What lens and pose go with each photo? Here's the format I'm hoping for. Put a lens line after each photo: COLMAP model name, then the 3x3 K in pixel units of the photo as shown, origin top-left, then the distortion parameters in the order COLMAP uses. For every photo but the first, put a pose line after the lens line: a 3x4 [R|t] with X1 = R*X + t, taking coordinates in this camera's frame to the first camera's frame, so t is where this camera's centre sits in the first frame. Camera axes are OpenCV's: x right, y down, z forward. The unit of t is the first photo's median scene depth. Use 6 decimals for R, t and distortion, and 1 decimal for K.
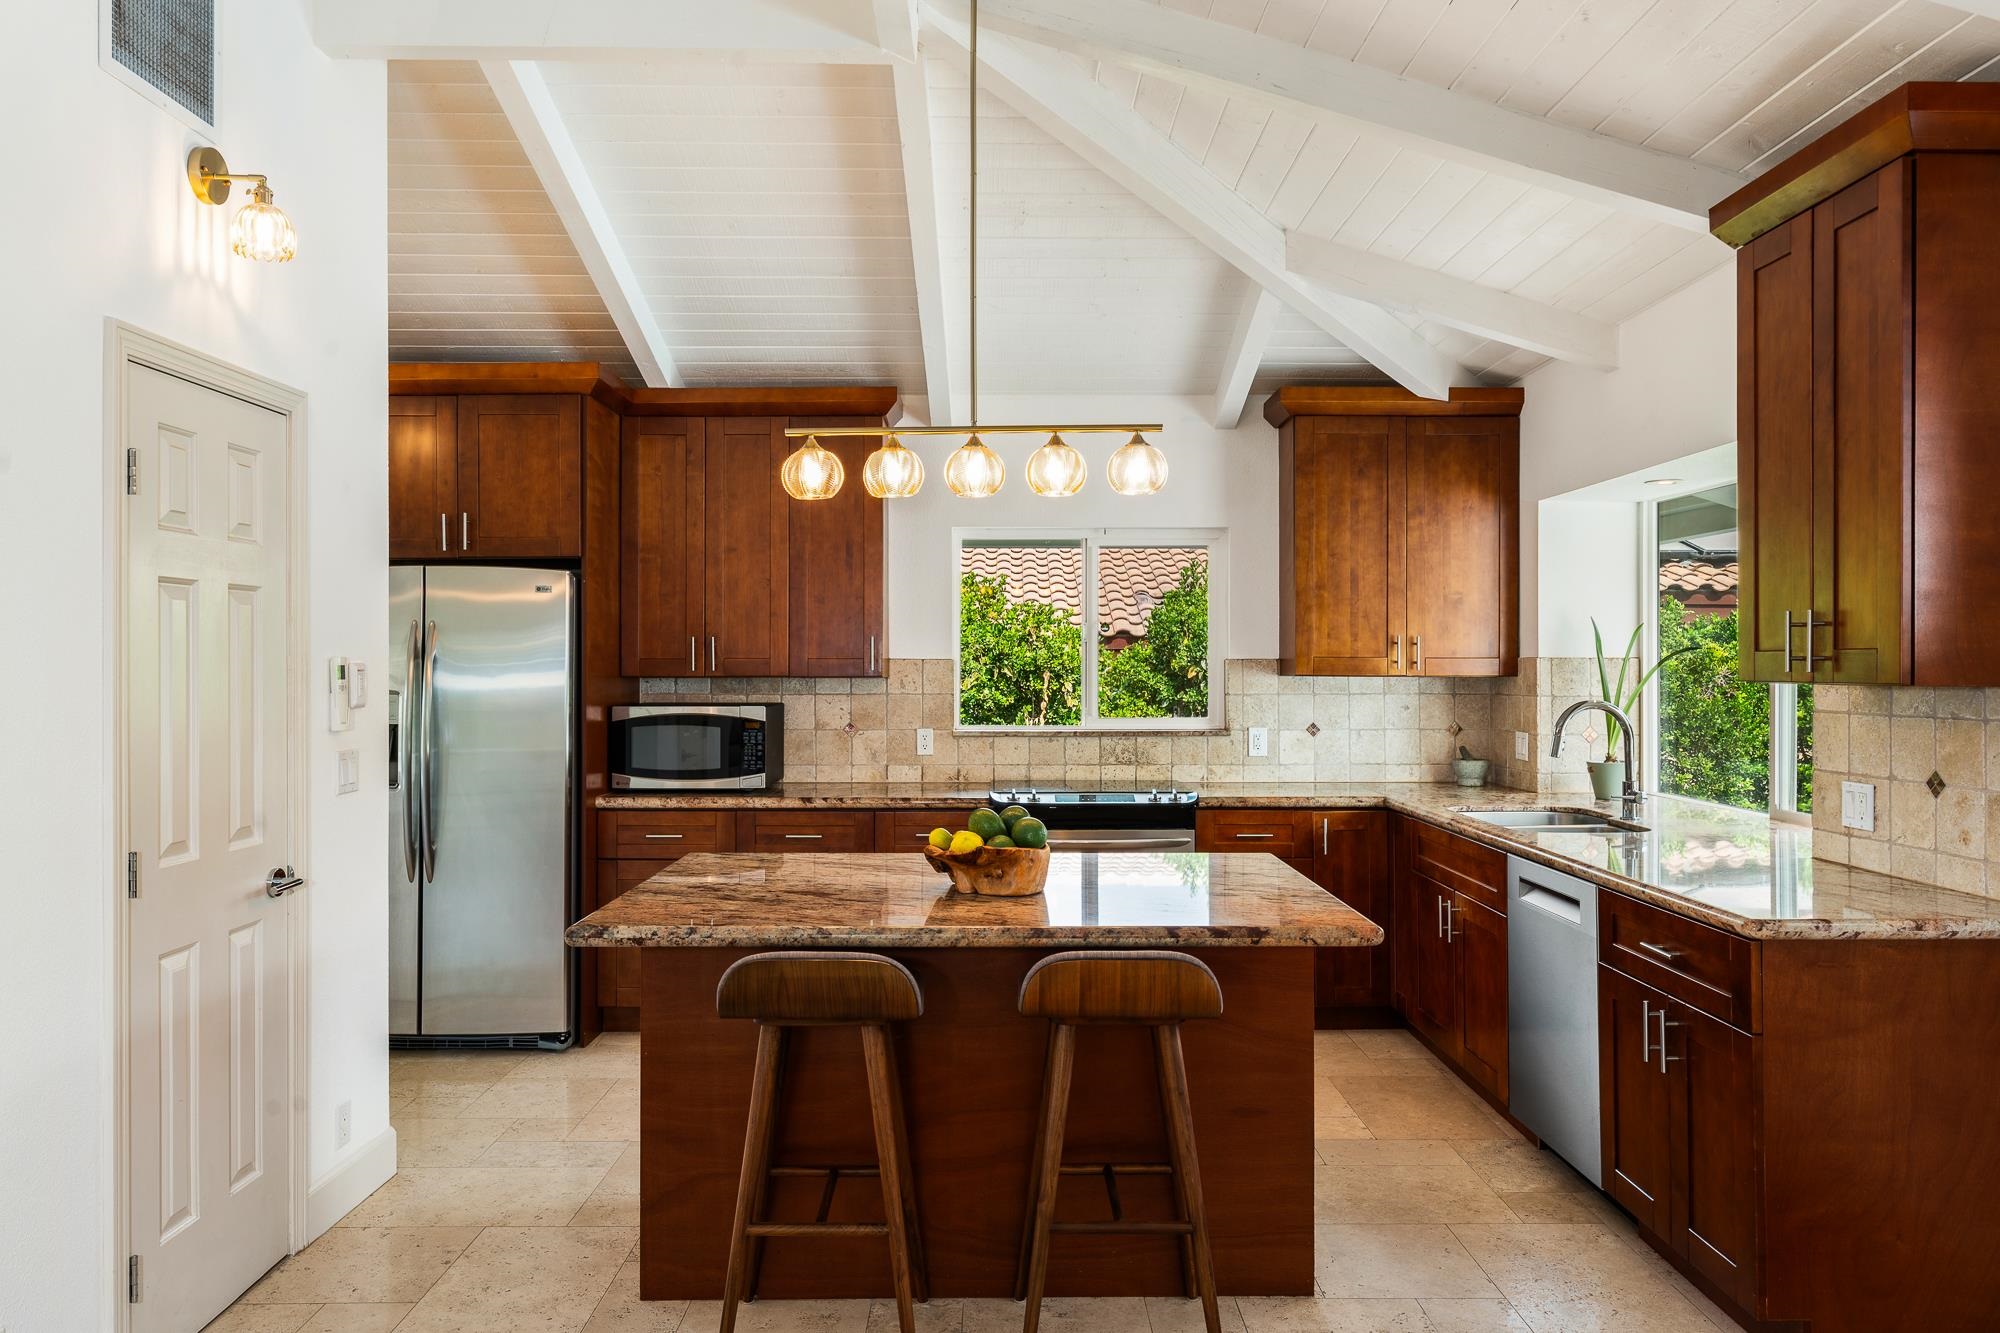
lens RADIAL K [[1280.2, 0, 1019.0], [0, 1280.2, 664.9], [0, 0, 1]] dist [-0.005586, -0.002726]
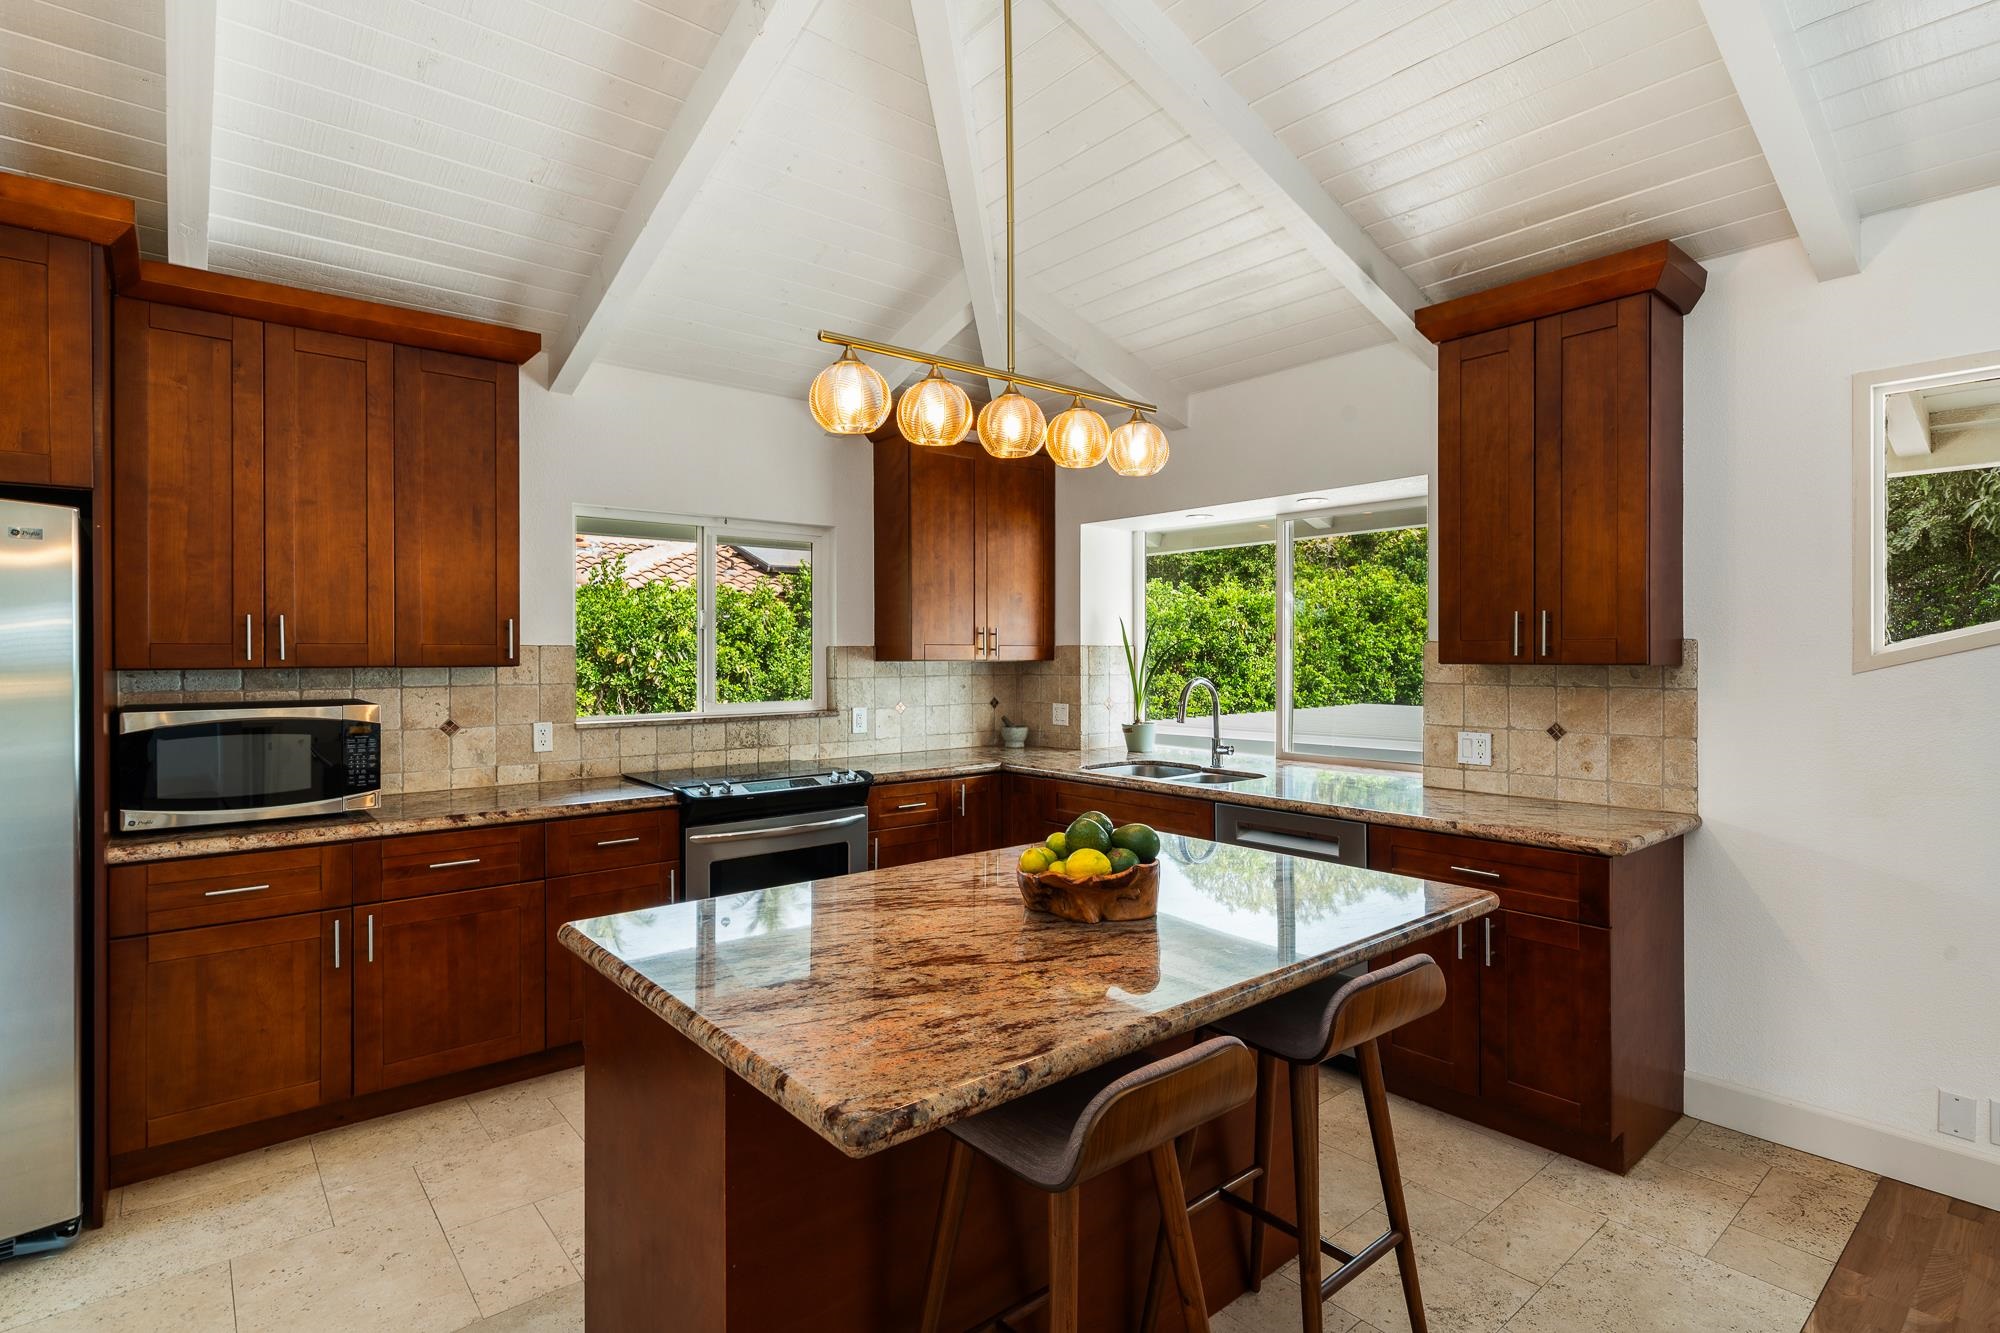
lens RADIAL K [[950.4, 0, 981.8], [0, 950.4, 657.9], [0, 0, 1]] dist [0.001260, -0.000567]
pose [[0.784020, -0.005090, 0.620715, -0.261830], [0.001423, 0.999978, 0.006402, 0.000374], [-0.620734, -0.004136, 0.784011, 0.300089]]
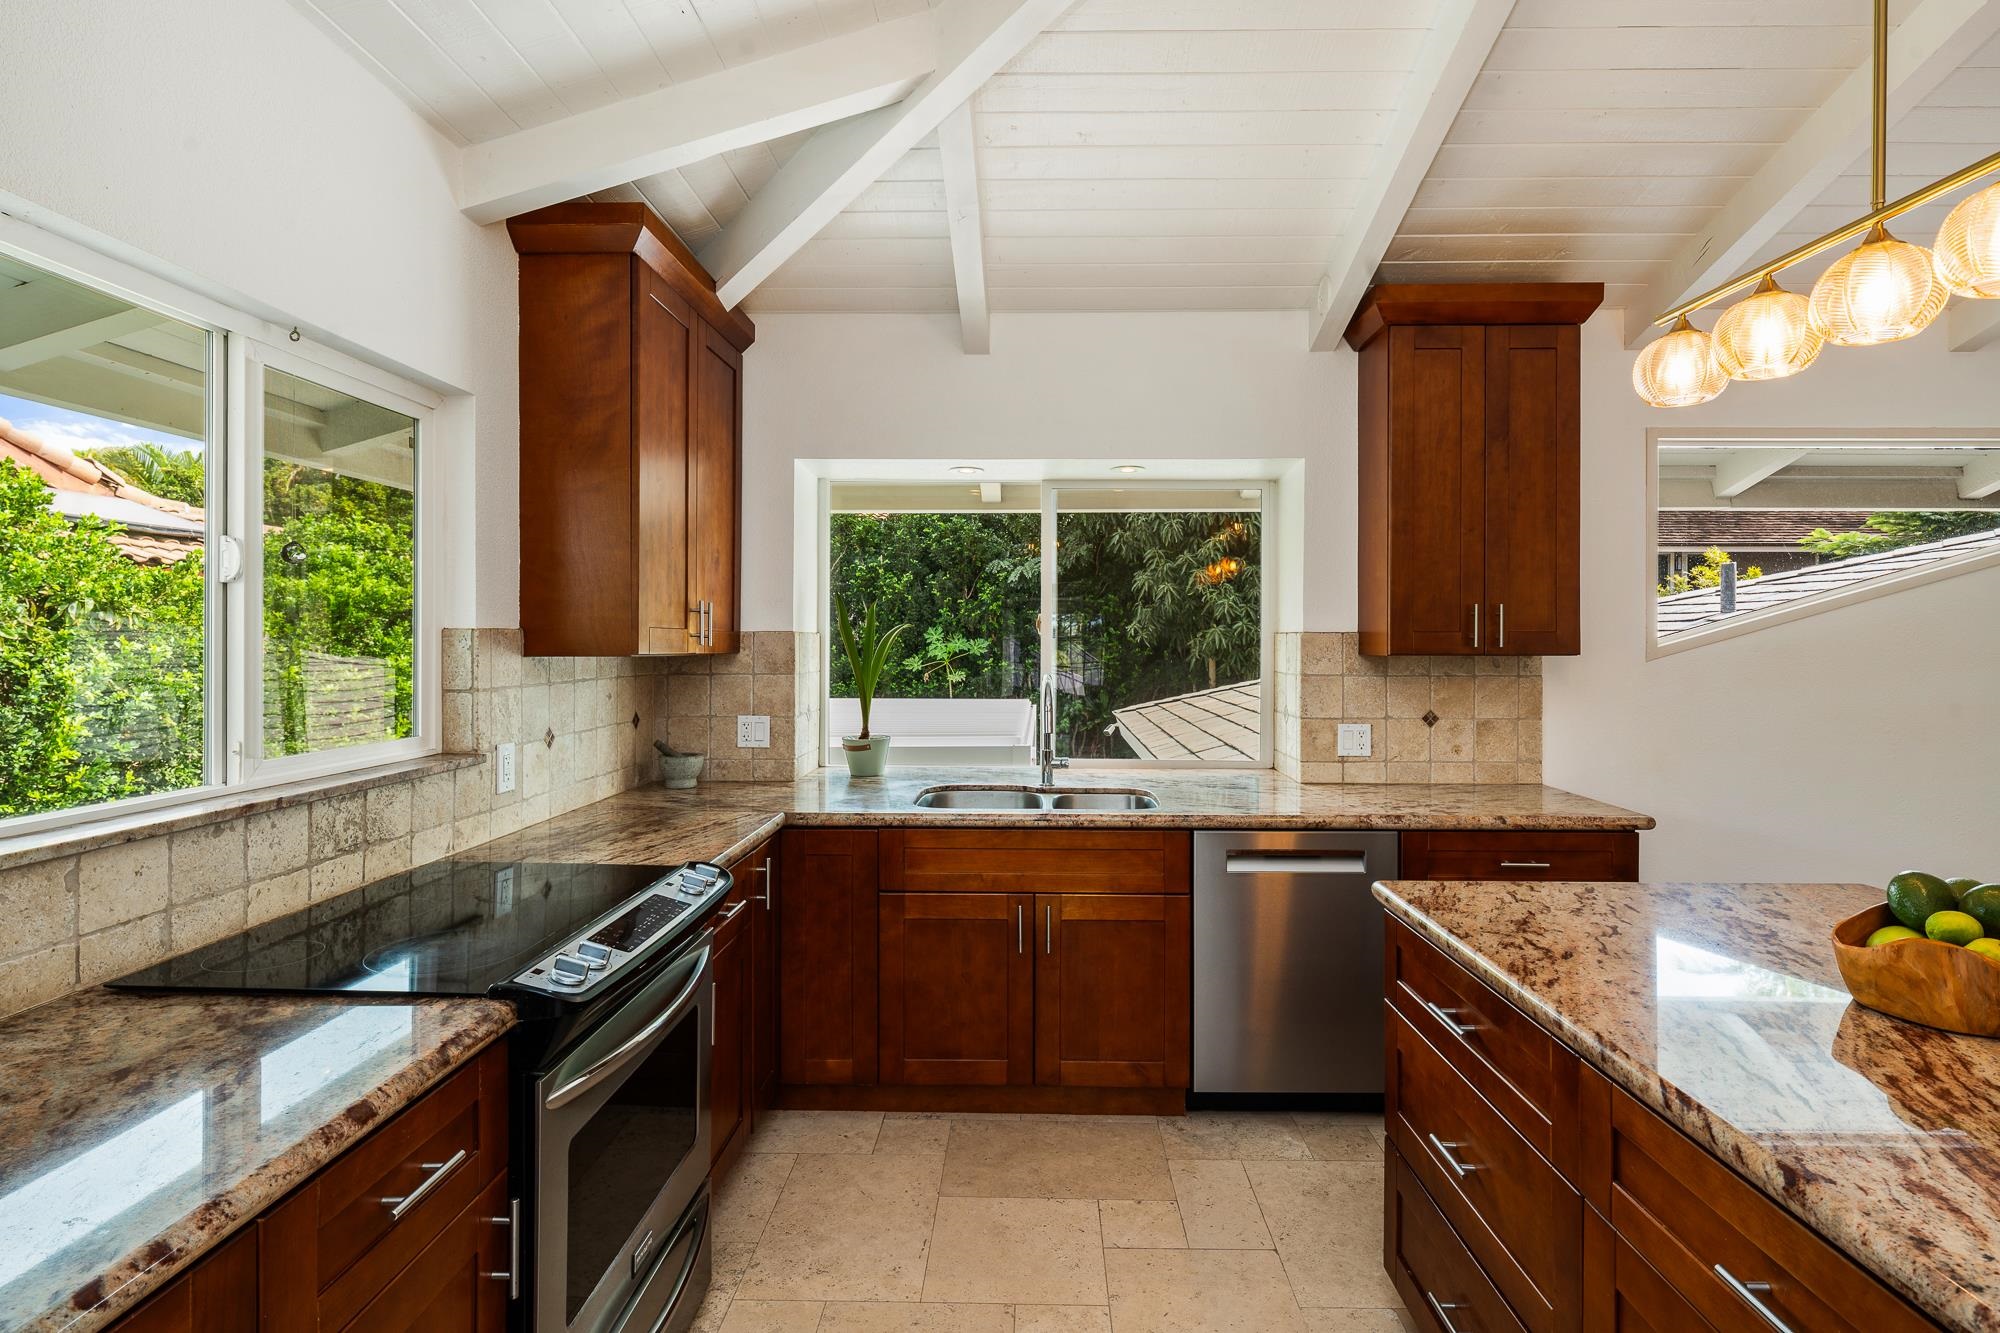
lens RADIAL K [[996.4, 0, 1001.3], [0, 996.4, 642.1], [0, 0, 1]] dist [0.004199, -0.000052]
pose [[0.051045, -0.001630, 0.998695, -0.284155], [-0.003189, 0.999993, 0.001795, -0.000137], [-0.998691, -0.003276, 0.051039, 0.794277]]
